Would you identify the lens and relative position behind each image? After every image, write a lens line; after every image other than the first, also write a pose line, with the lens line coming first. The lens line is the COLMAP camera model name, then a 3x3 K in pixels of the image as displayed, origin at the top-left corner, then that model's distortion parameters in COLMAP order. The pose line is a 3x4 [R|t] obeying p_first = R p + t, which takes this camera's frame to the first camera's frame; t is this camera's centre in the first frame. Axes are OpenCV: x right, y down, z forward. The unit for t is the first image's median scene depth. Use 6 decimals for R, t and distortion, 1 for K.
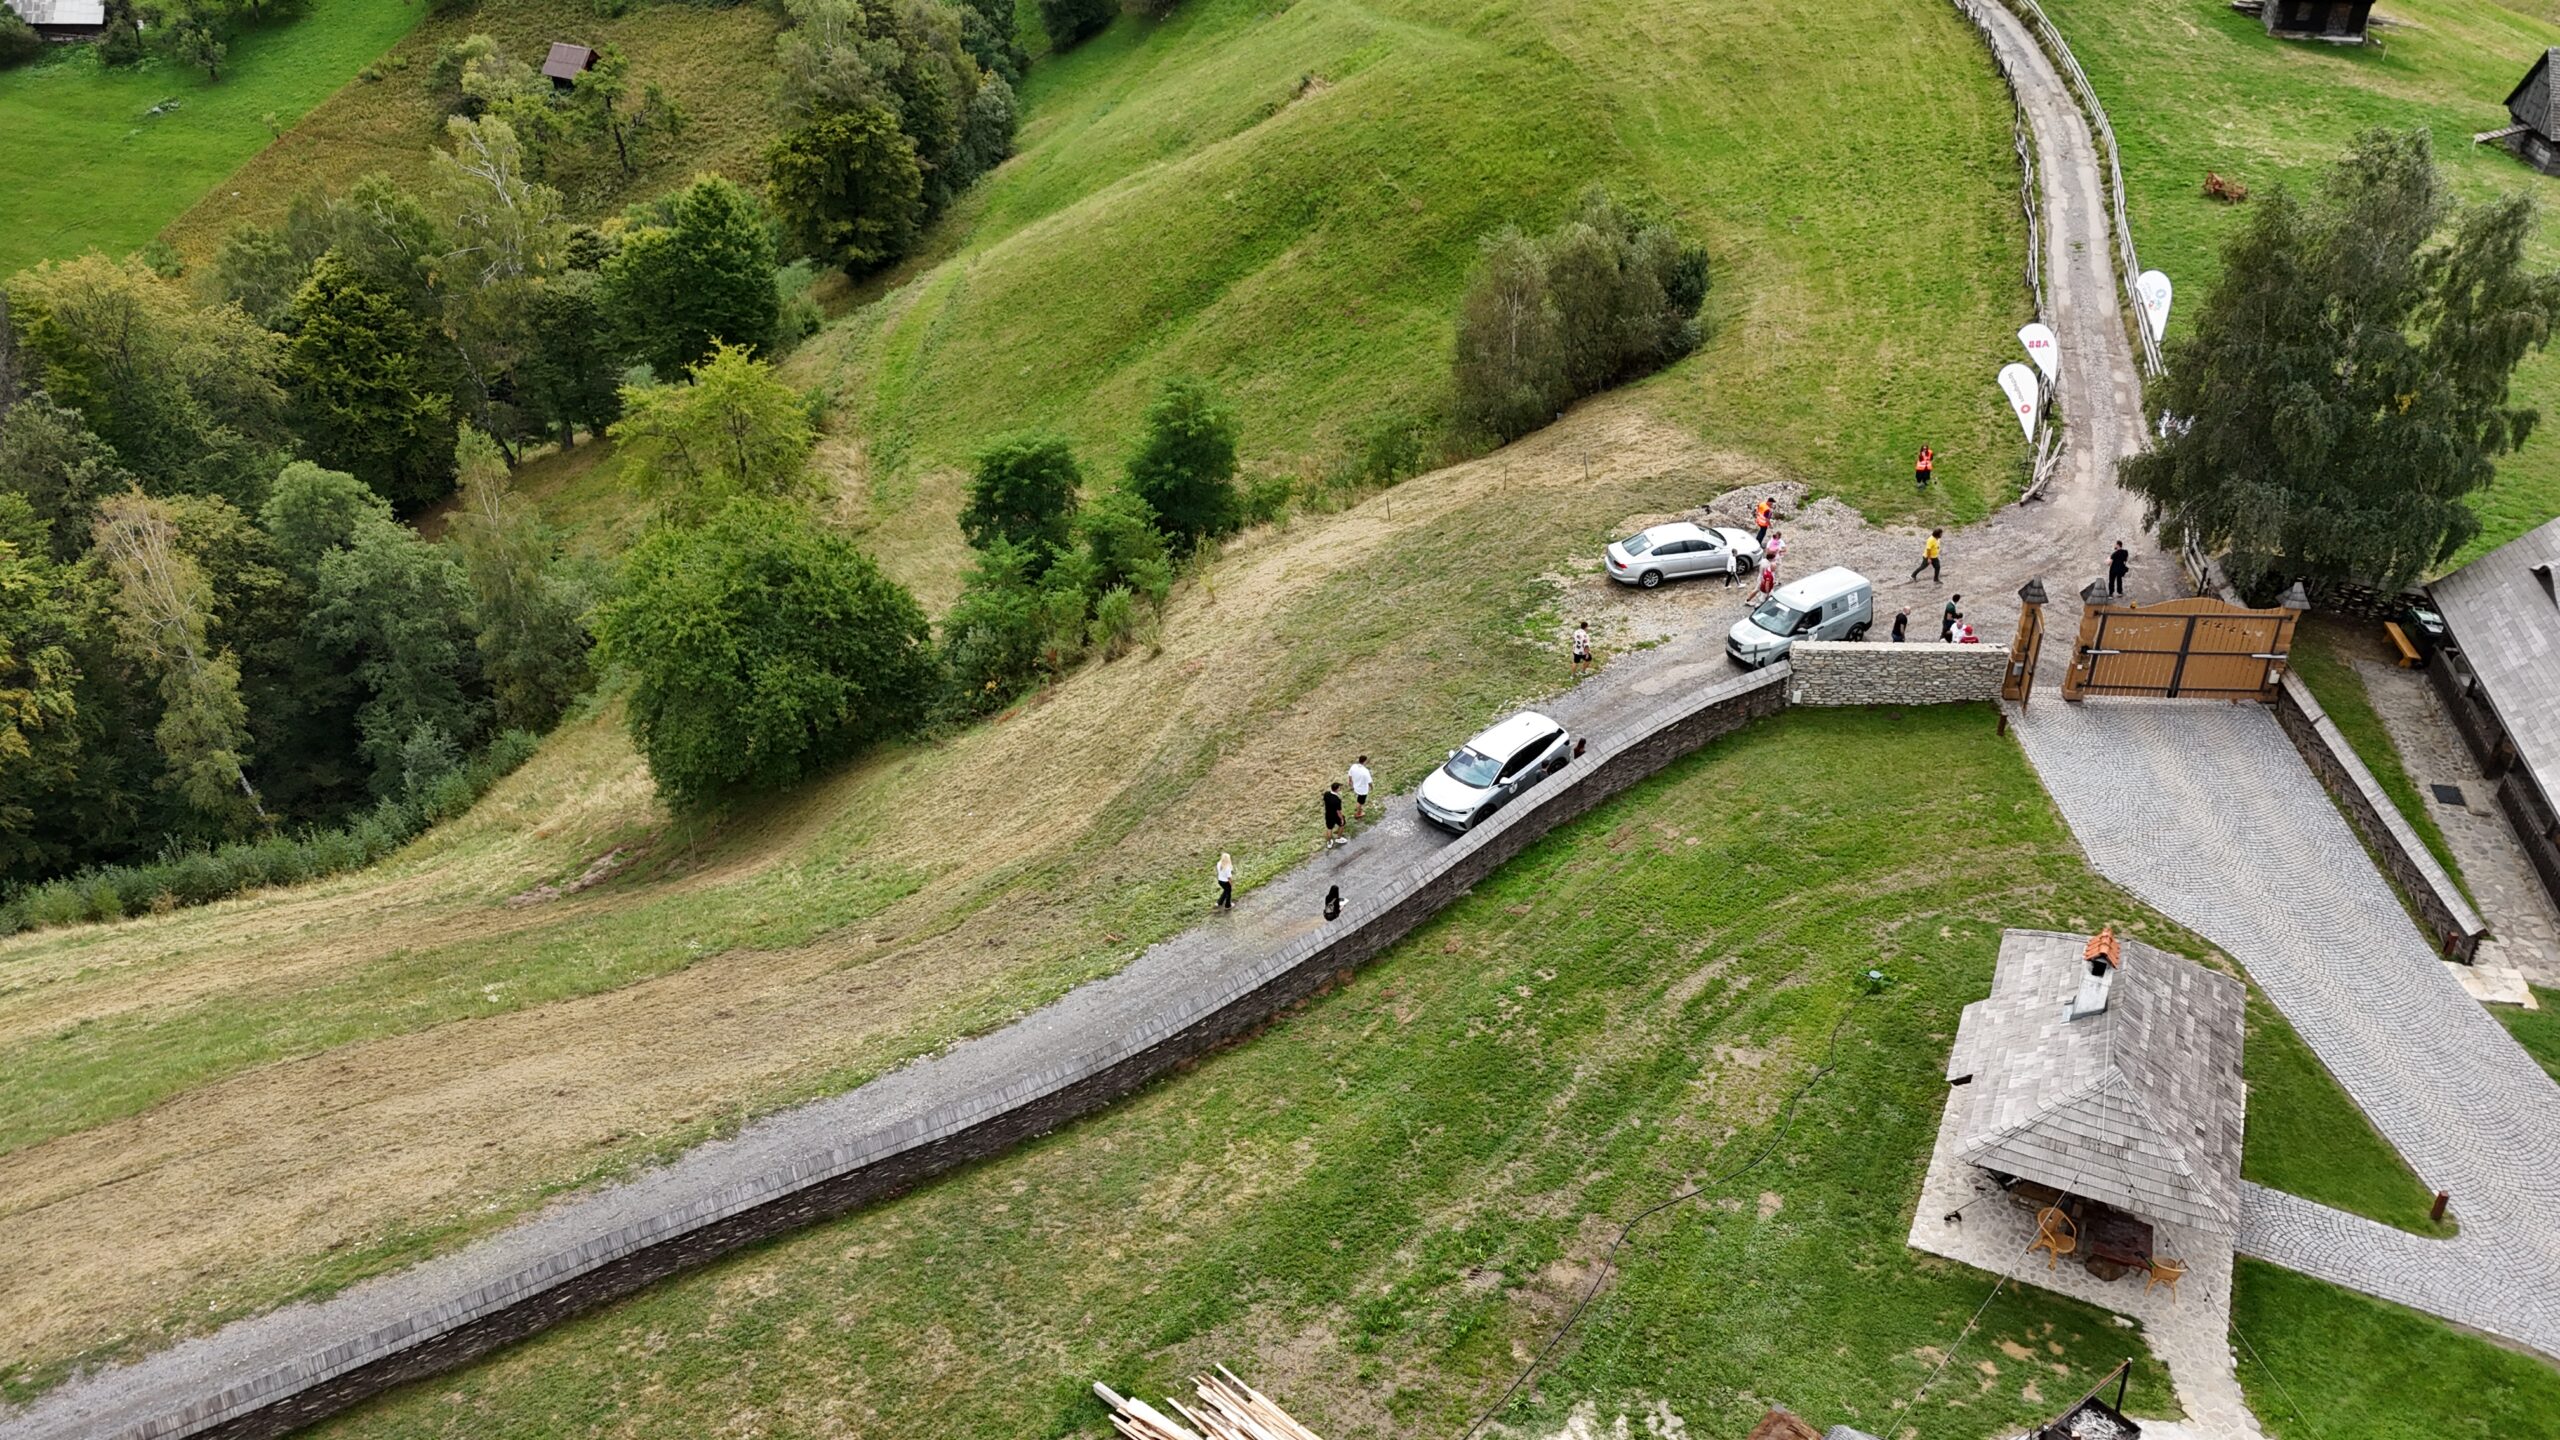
lens RADIAL K [[1873.6, 0, 1273.1], [0, 1873.6, 708.4], [0, 0, 1]] dist [0.073957, -0.067493]
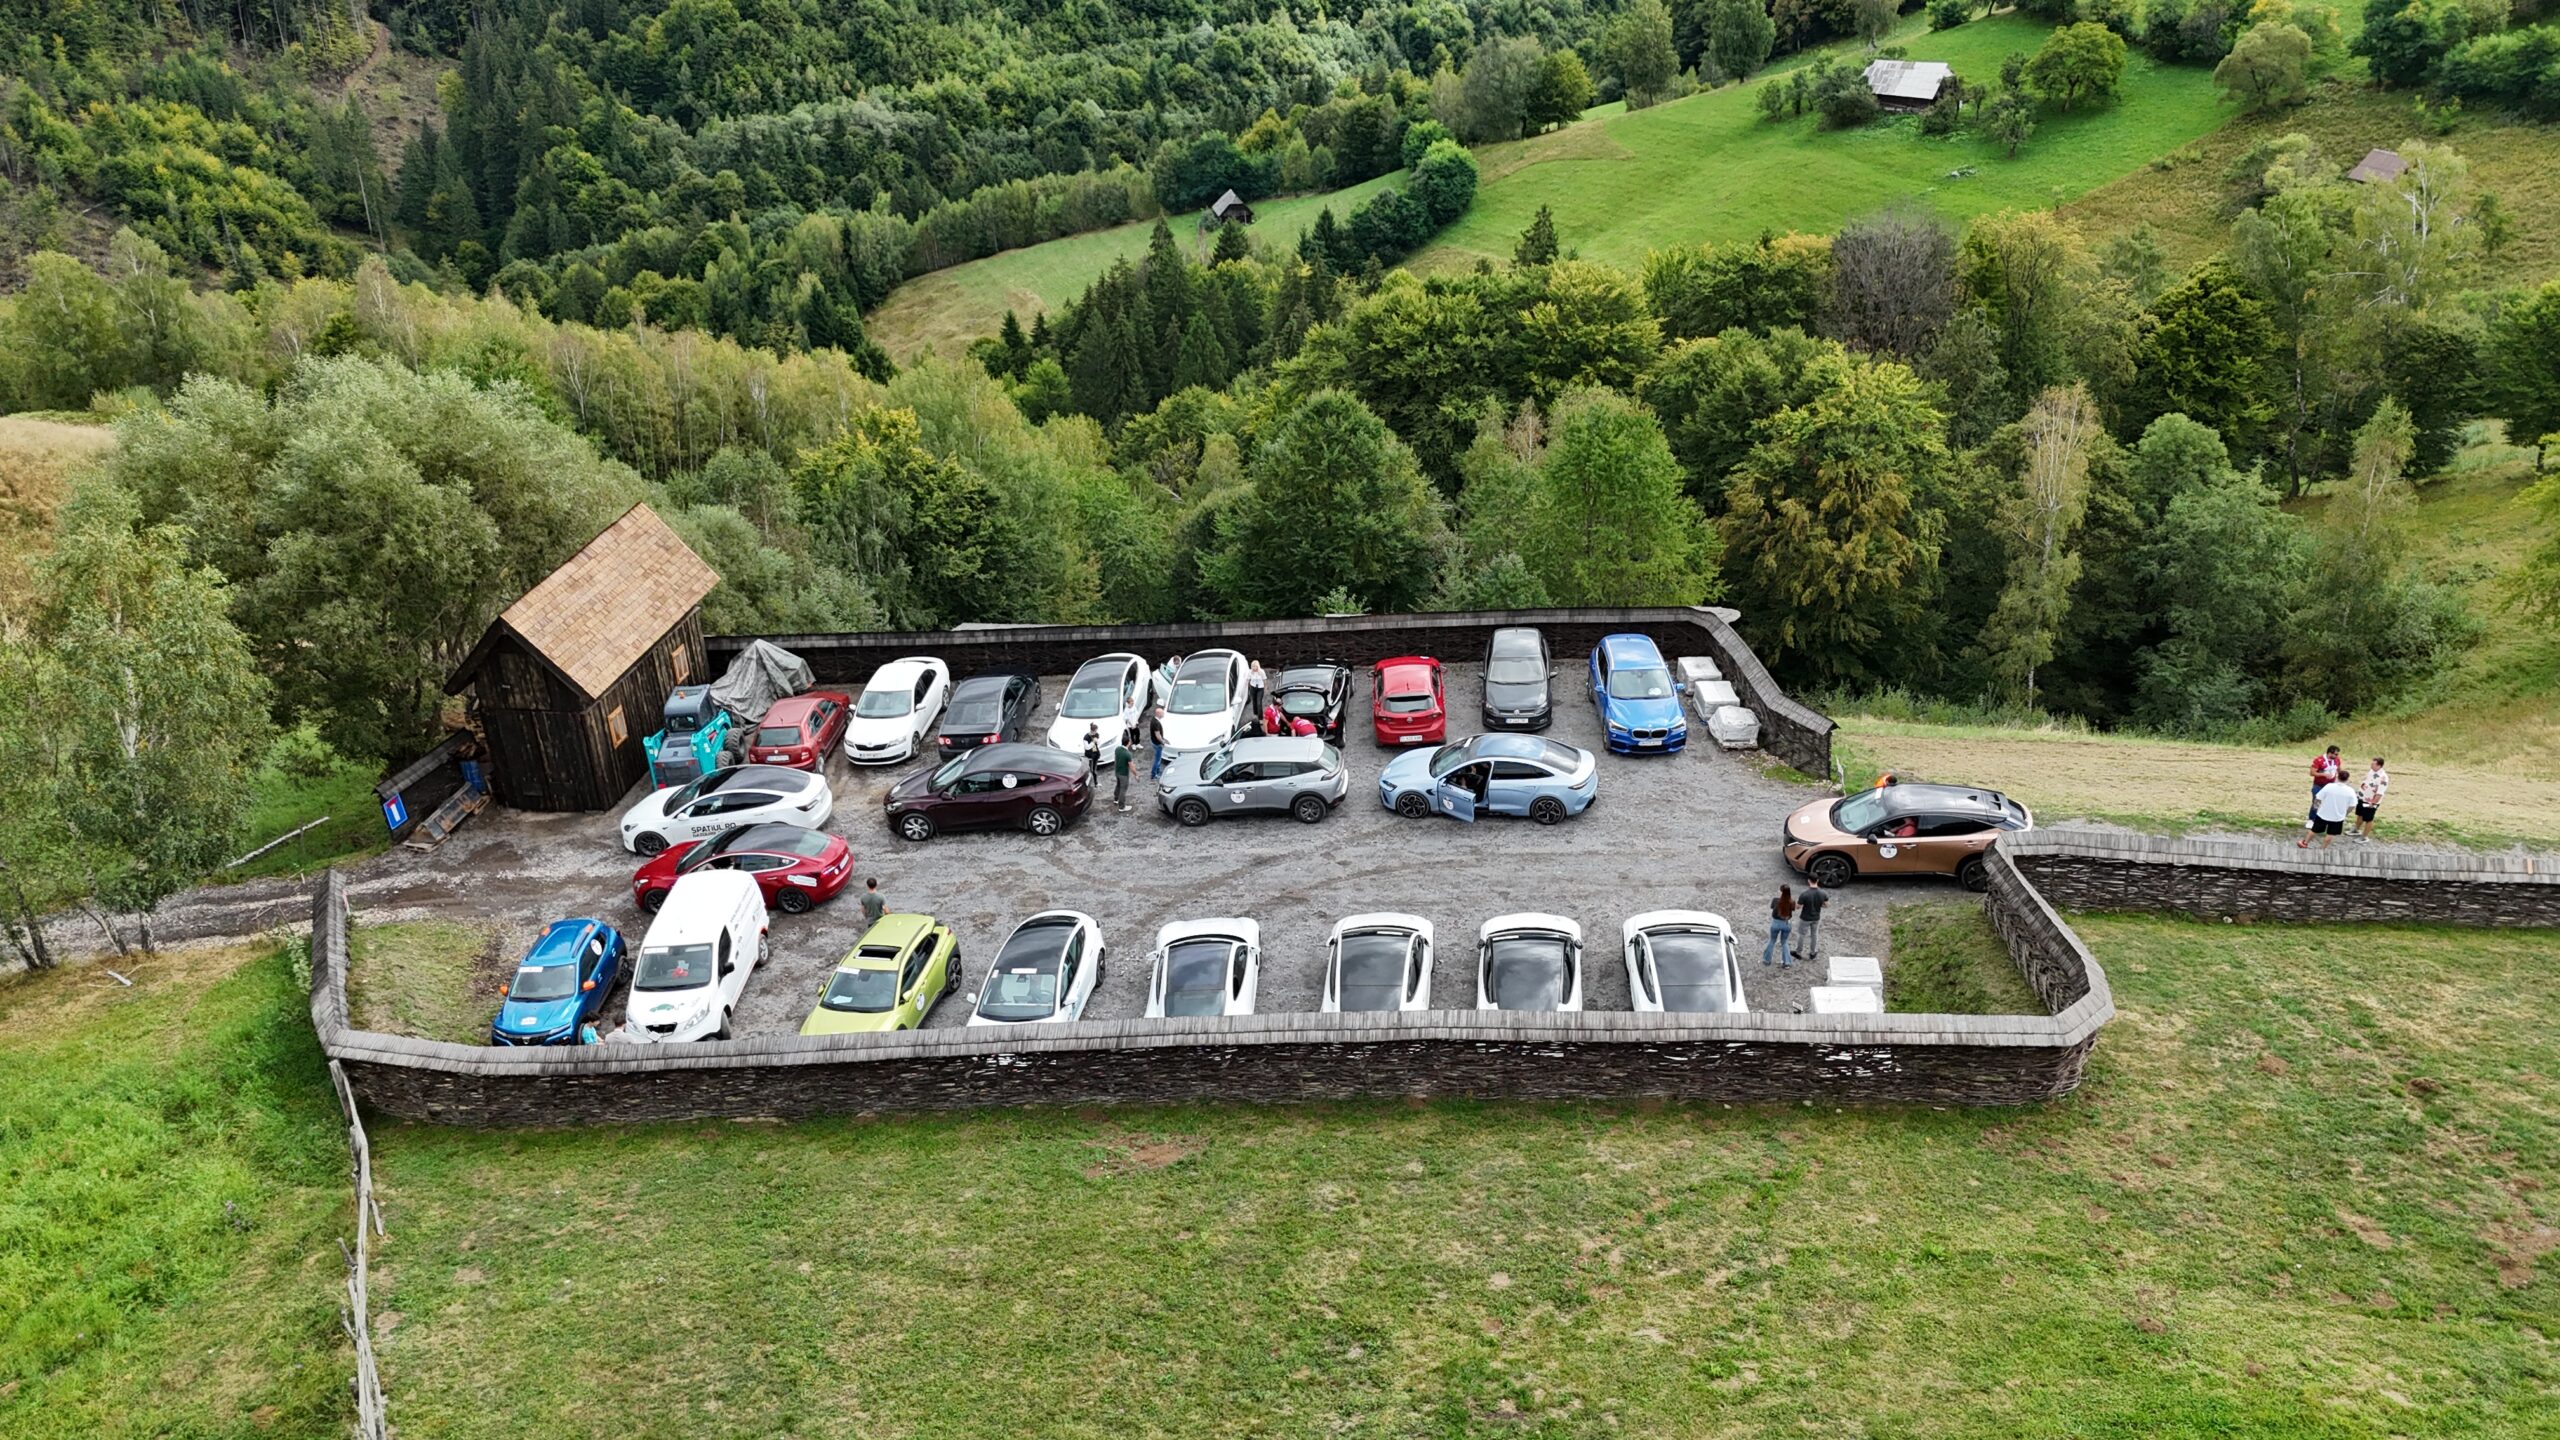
lens RADIAL K [[1873.6, 0, 1273.1], [0, 1873.6, 708.4], [0, 0, 1]] dist [0.073957, -0.067493]
pose [[0.710473, 0.303171, -0.635071, -0.125261], [-0.356769, 0.933045, 0.046290, 0.127793], [0.606584, 0.193686, 0.771065, -0.069976]]
